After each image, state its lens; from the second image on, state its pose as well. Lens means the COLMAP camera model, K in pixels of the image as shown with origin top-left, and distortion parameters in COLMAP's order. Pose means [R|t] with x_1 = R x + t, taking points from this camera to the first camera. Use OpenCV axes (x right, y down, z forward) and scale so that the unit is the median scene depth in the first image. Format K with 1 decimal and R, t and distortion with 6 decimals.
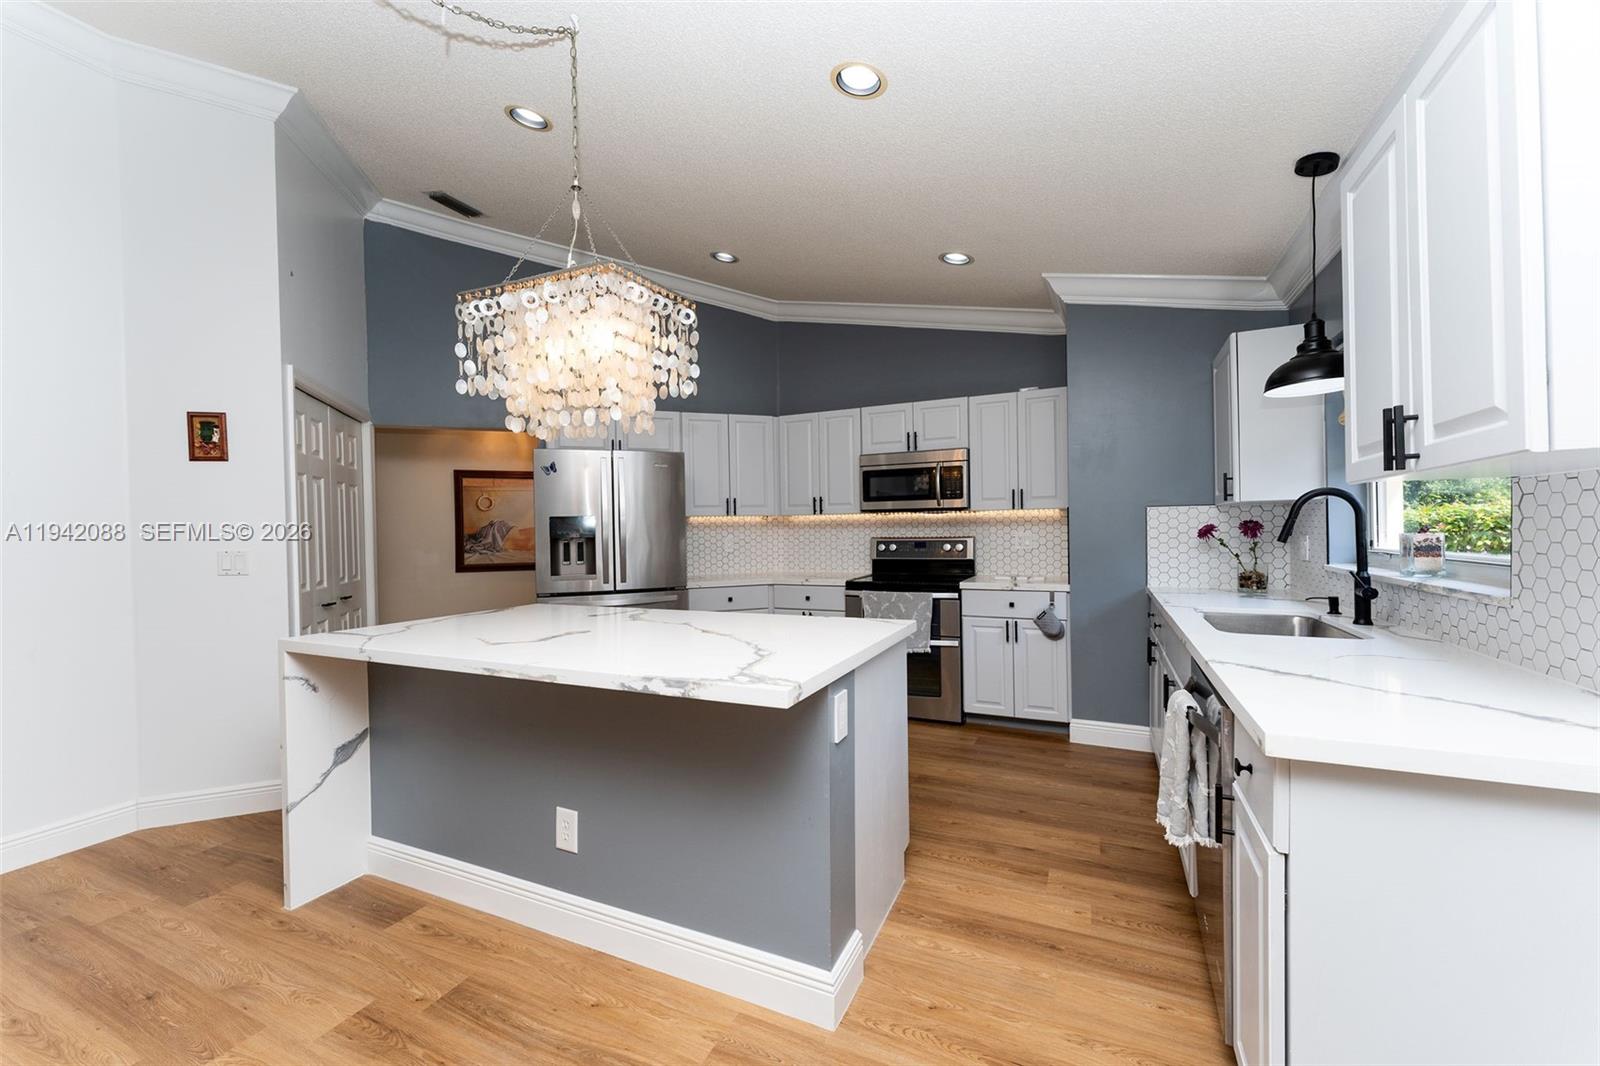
lens RADIAL K [[661.3, 0, 793.6], [0, 661.3, 537.2], [0, 0, 1]] dist [-0.020432, 0.000317]
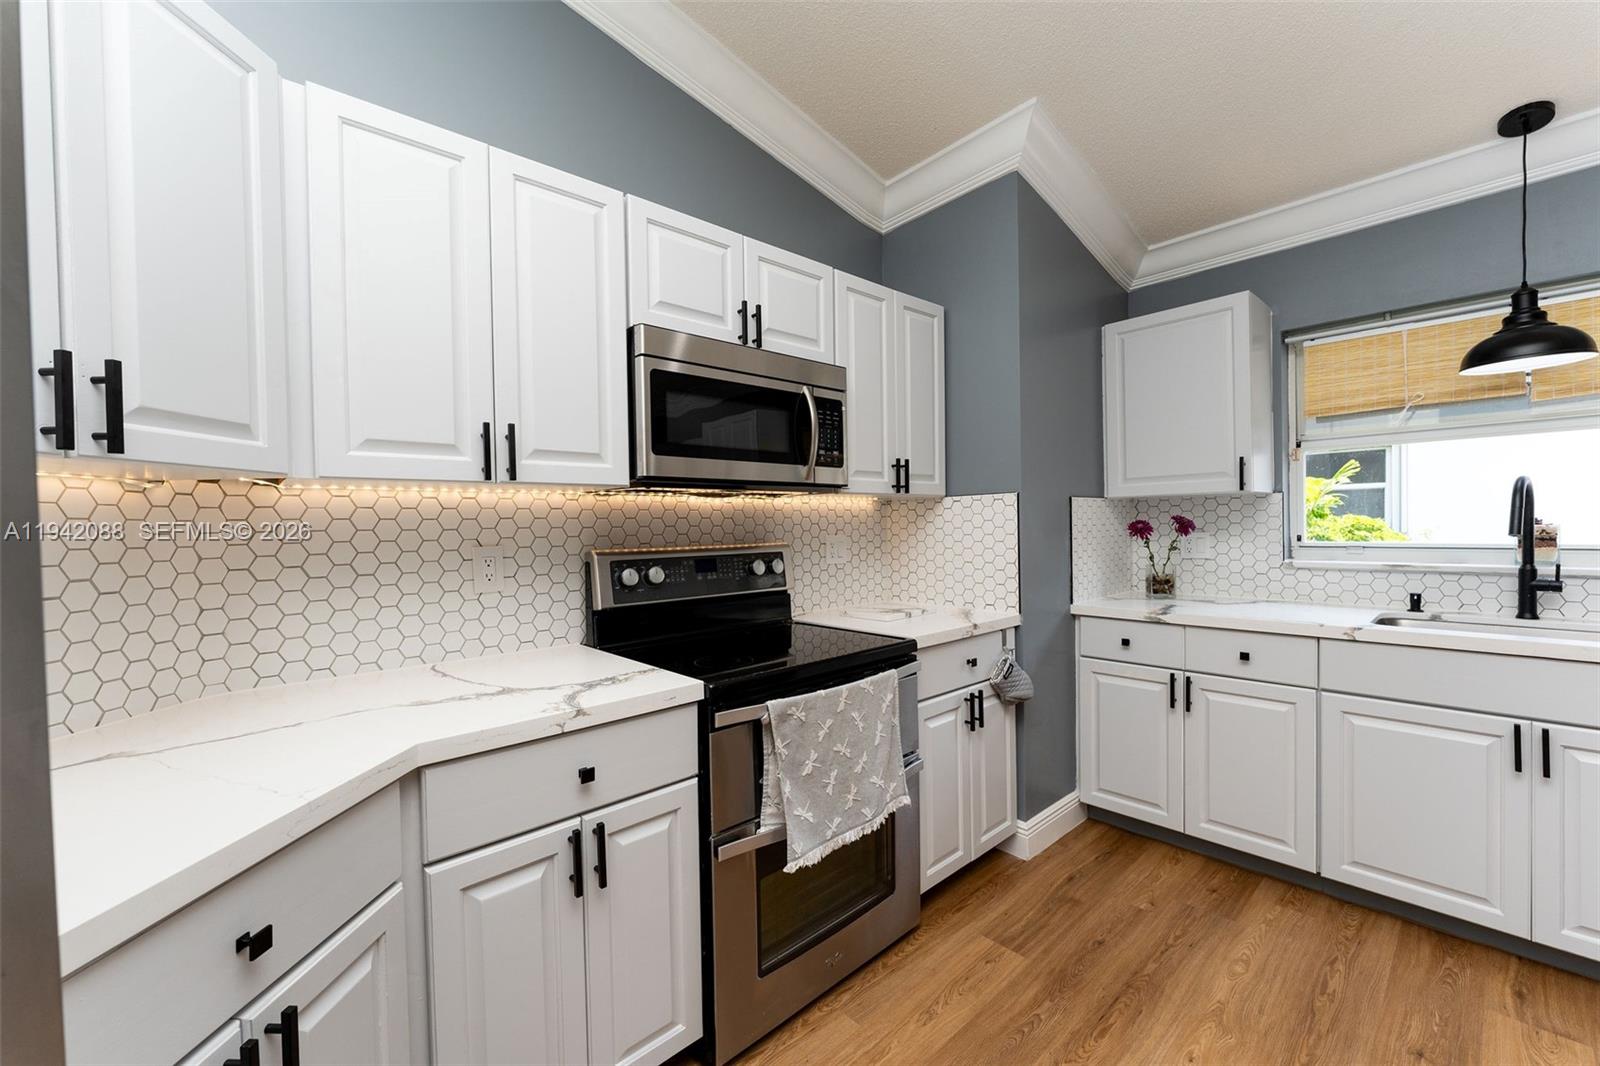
lens RADIAL K [[641.8, 0, 803.6], [0, 641.8, 536.0], [0, 0, 1]] dist [-0.001365, -0.000327]
pose [[0.359984, -0.005076, 0.932945, -0.221342], [0.023082, 0.999728, -0.003467, -0.006164], [-0.932673, 0.022783, 0.360003, 0.906770]]
